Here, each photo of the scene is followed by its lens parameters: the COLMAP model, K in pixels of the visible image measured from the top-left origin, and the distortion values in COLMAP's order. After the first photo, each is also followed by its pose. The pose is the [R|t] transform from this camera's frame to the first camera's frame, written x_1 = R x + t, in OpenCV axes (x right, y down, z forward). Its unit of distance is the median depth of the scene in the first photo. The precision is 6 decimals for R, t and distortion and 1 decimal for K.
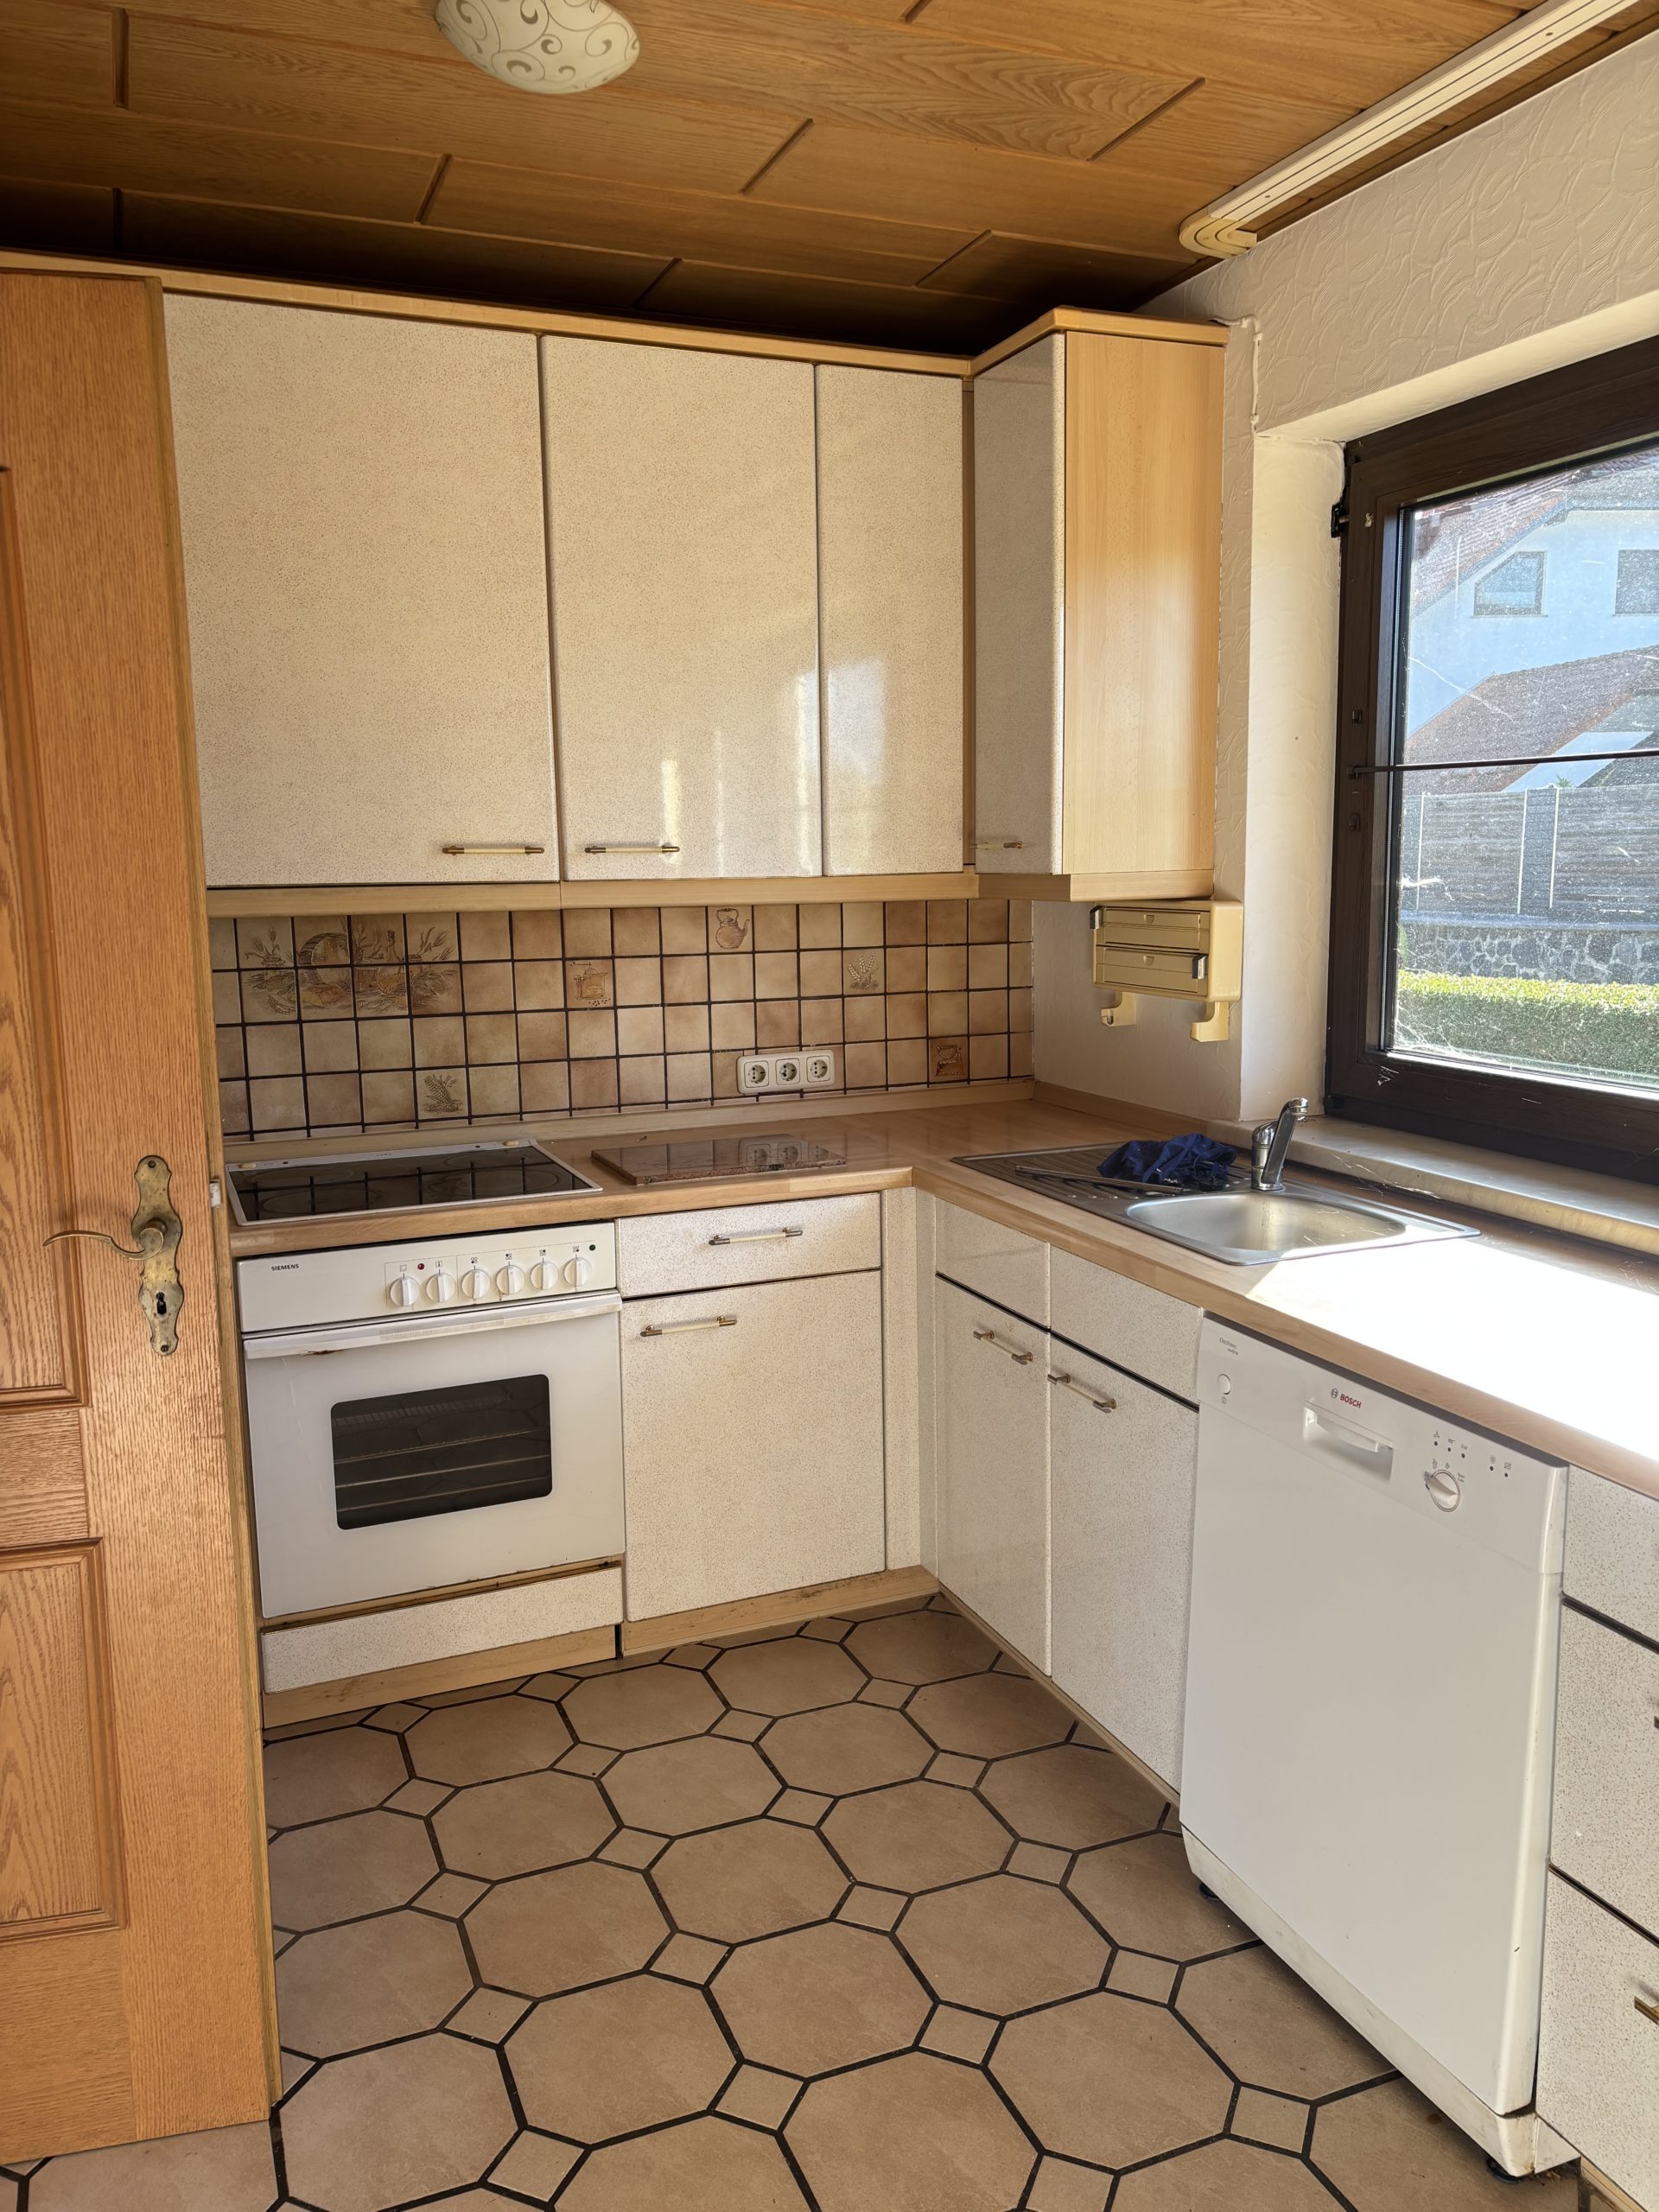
lens RADIAL K [[1669.6, 0, 829.5], [0, 1669.6, 1106.0], [0, 0, 1]] dist [-0.005593, 0.000403]
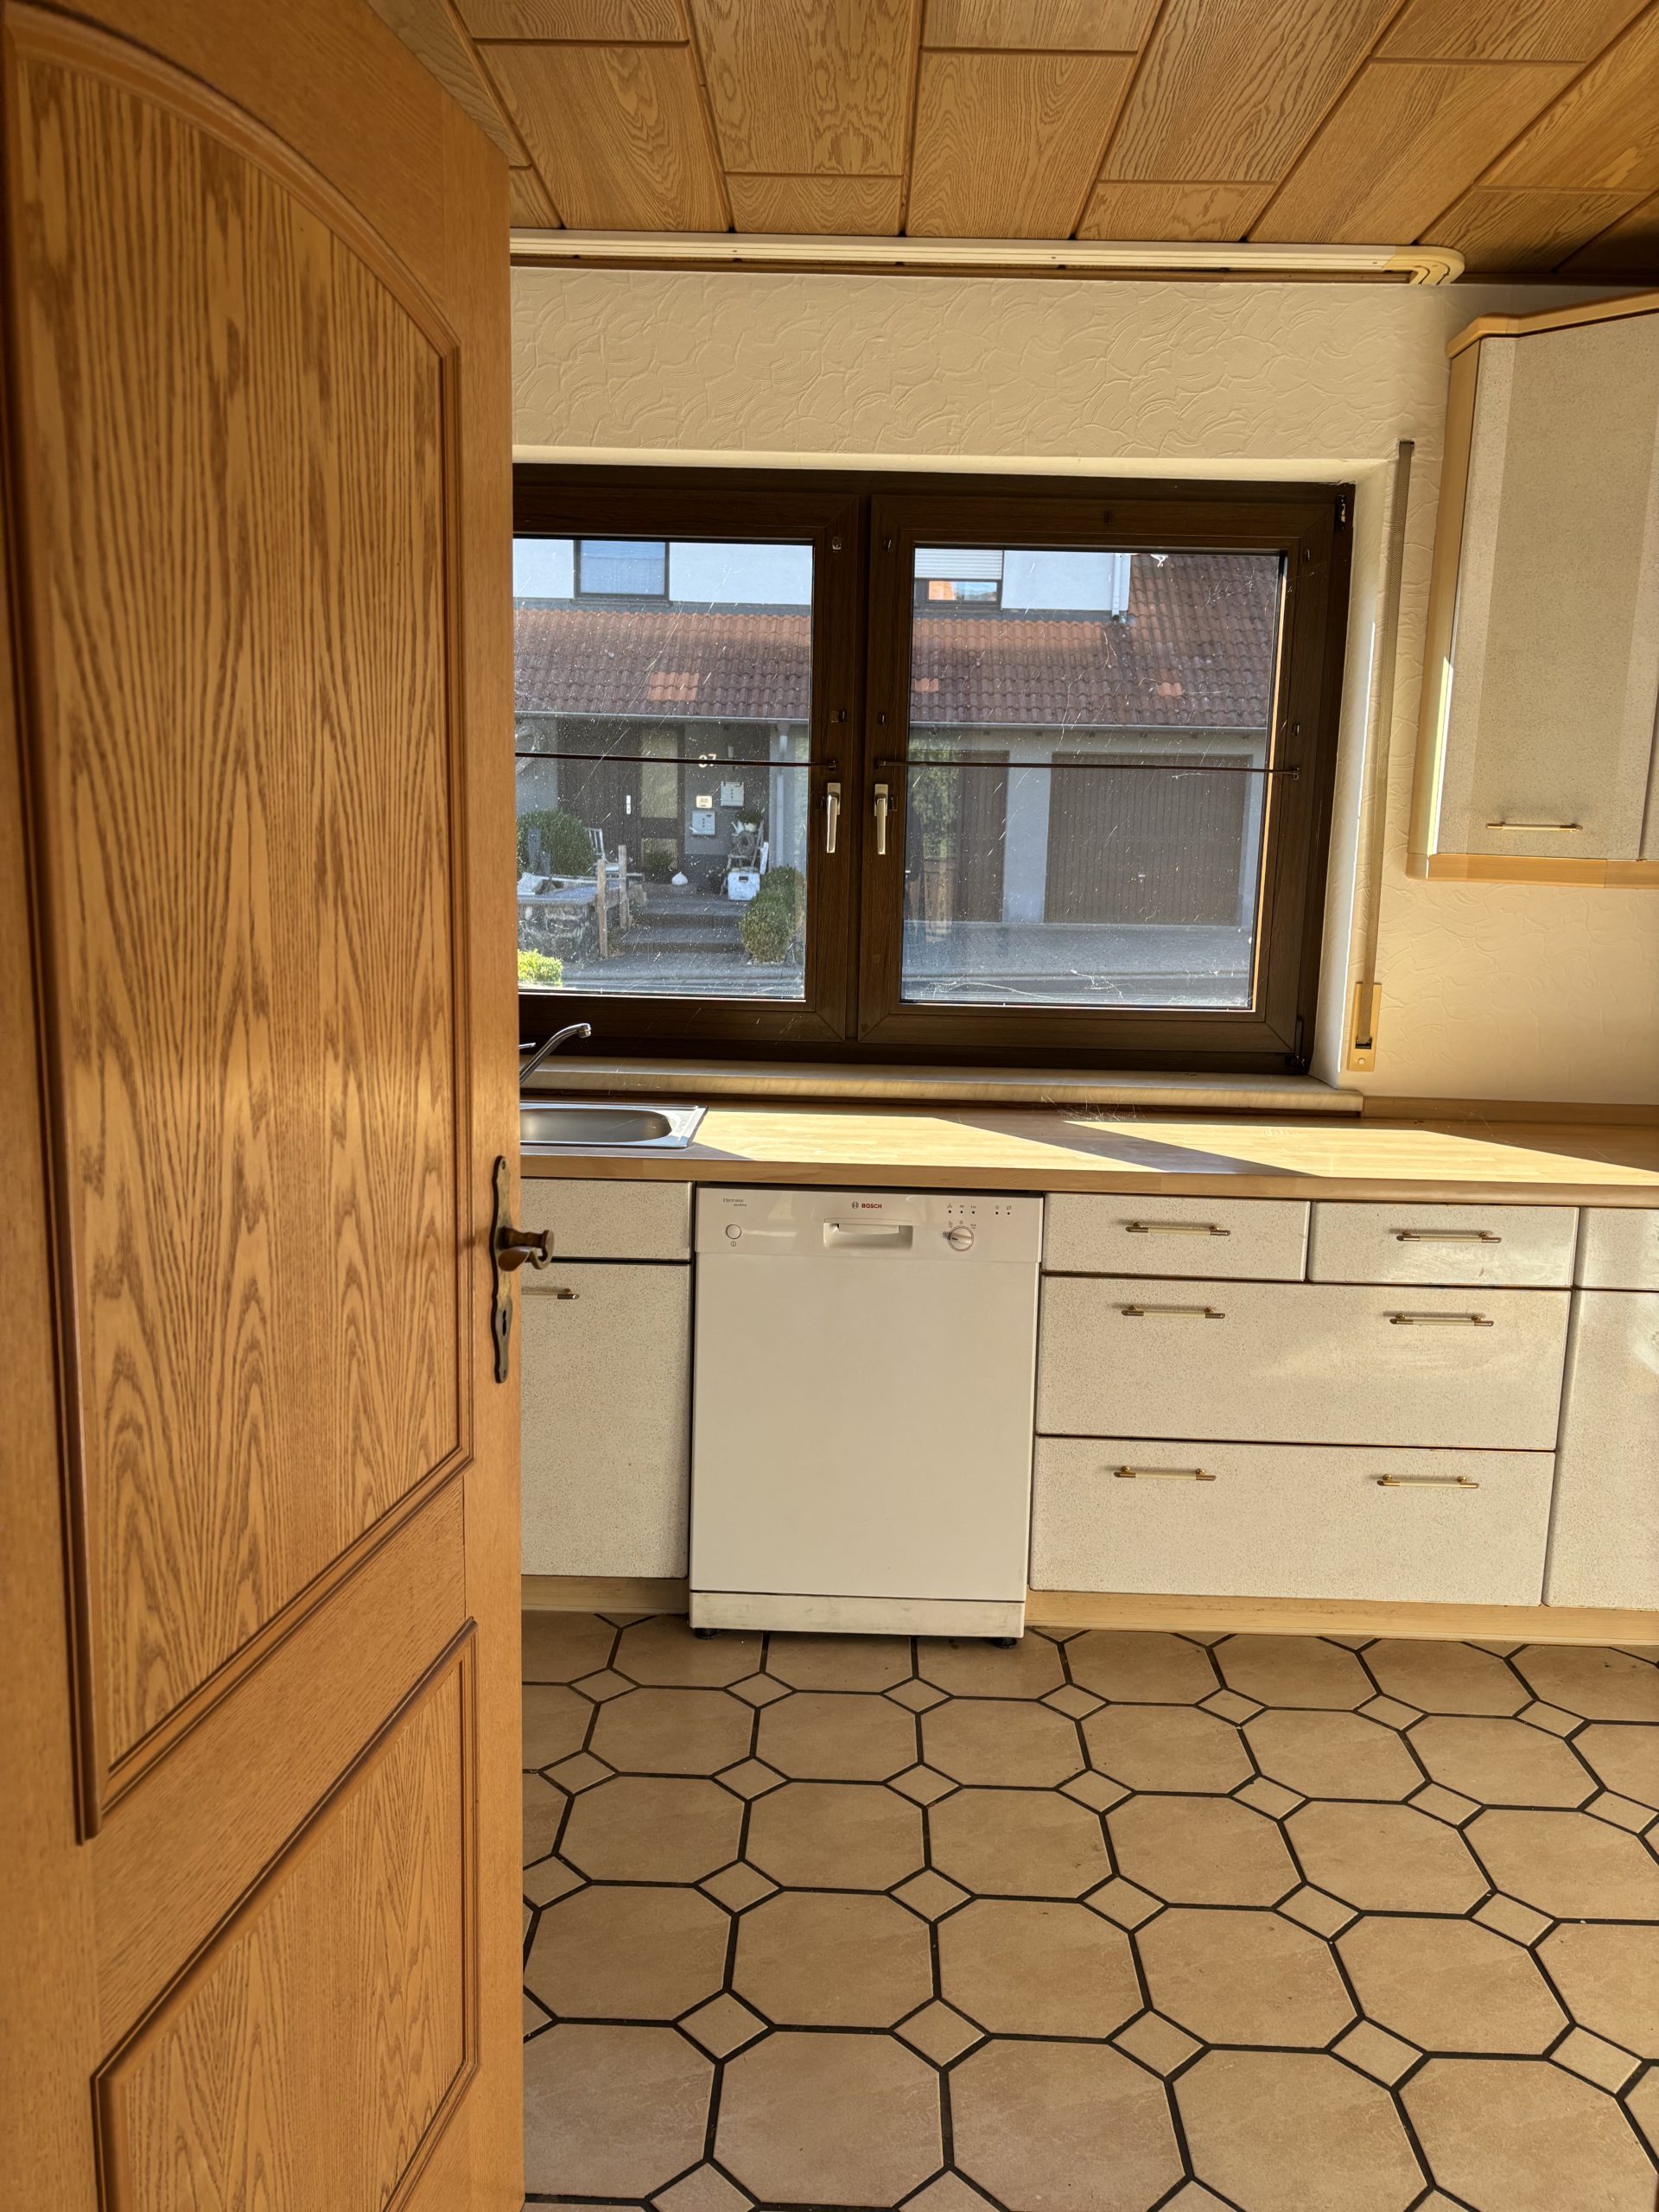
lens RADIAL K [[1669.6, 0, 829.5], [0, 1669.6, 1106.0], [0, 0, 1]] dist [-0.005593, 0.000403]
pose [[0.379590, -0.134596, 0.915311, -1.041388], [0.111589, 0.988798, 0.099124, -0.060323], [-0.918400, 0.064512, 0.390358, 0.458945]]
